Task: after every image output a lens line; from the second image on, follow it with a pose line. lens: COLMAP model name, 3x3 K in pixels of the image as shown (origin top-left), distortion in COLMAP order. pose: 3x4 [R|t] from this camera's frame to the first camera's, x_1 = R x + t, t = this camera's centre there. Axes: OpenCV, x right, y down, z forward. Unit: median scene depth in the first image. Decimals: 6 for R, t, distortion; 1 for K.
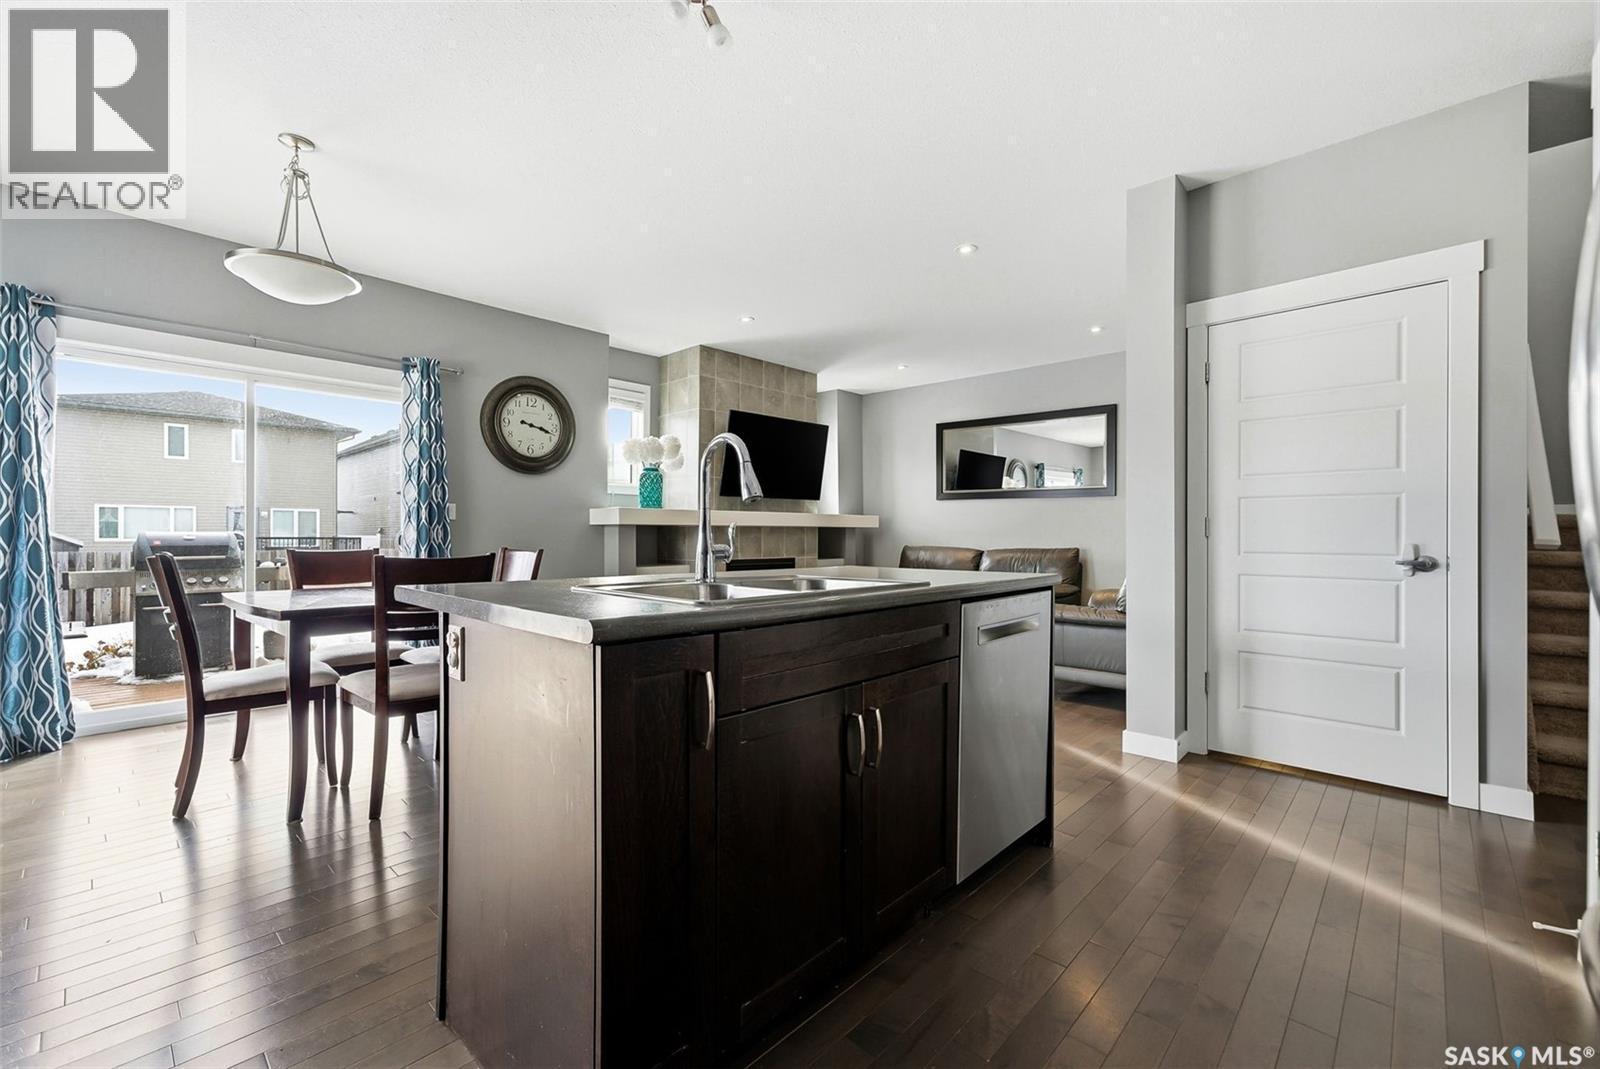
lens RADIAL K [[685.5, 0, 798.3], [0, 685.5, 531.9], [0, 0, 1]] dist [0.007464, 0.000647]
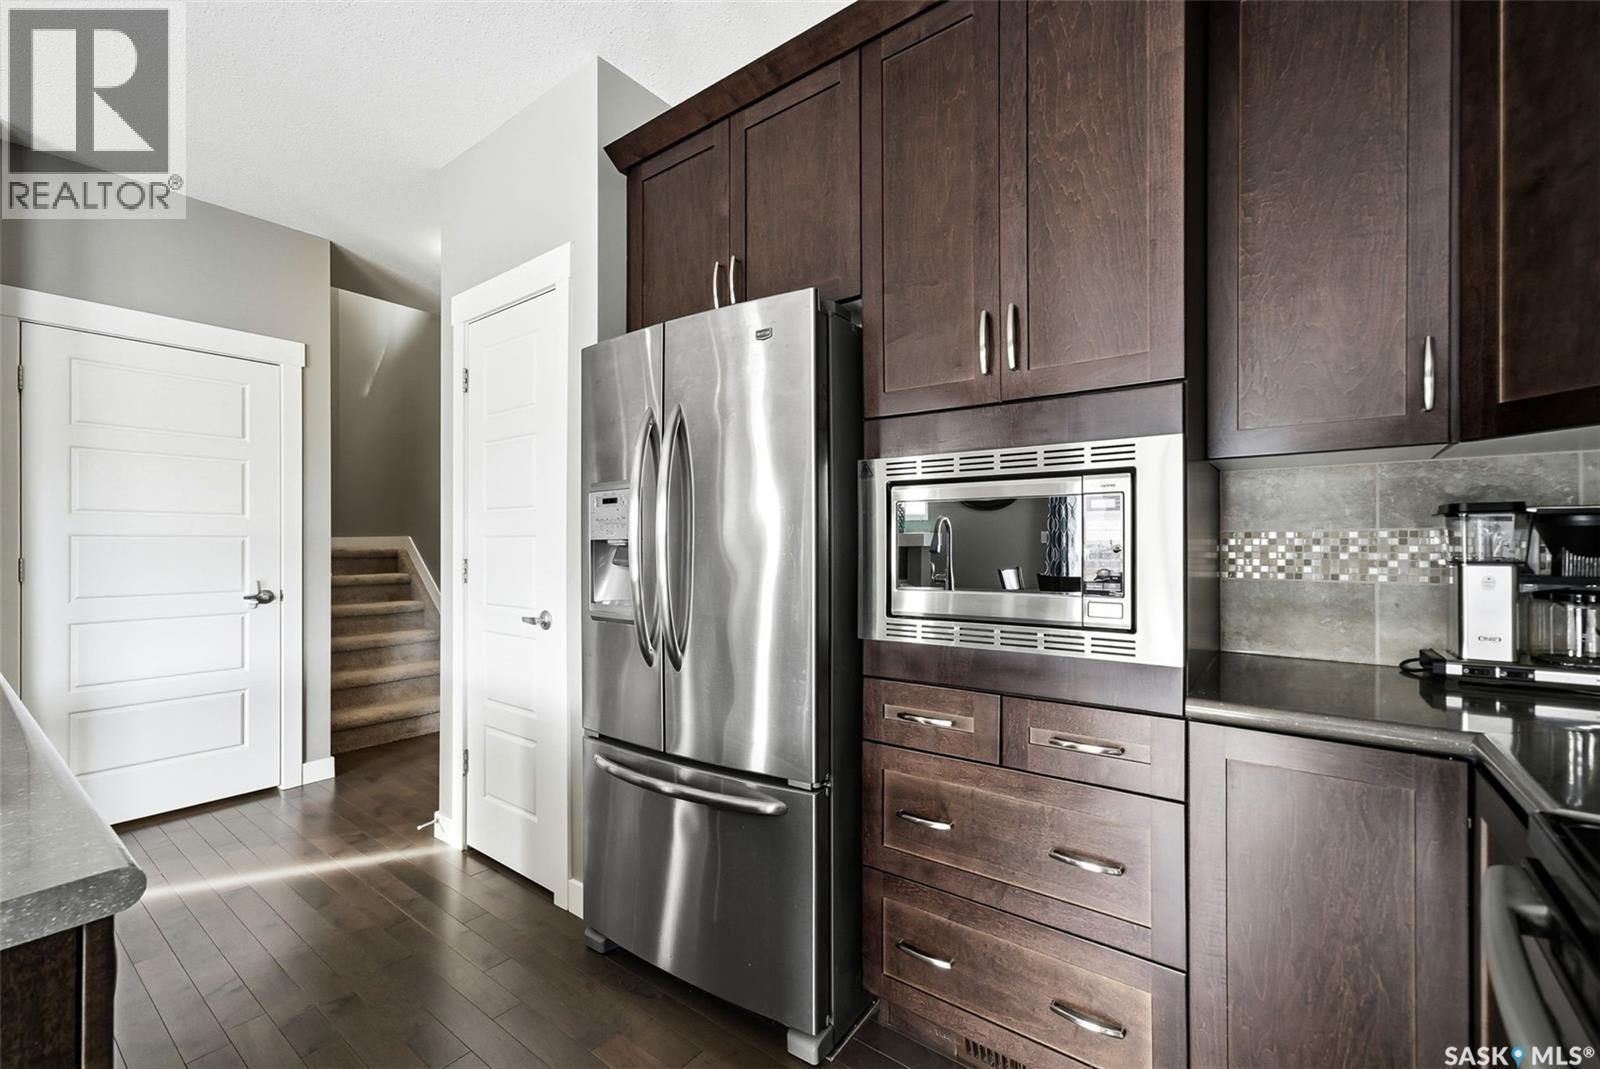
lens RADIAL K [[685.5, 0, 797.8], [0, 685.5, 539.6], [0, 0, 1]] dist [0.007464, 0.000647]
pose [[-0.083420, 0.002405, 0.996512, -0.358897], [-0.000428, 0.999997, -0.002450, -0.050586], [-0.996514, -0.000631, -0.083419, 0.184349]]
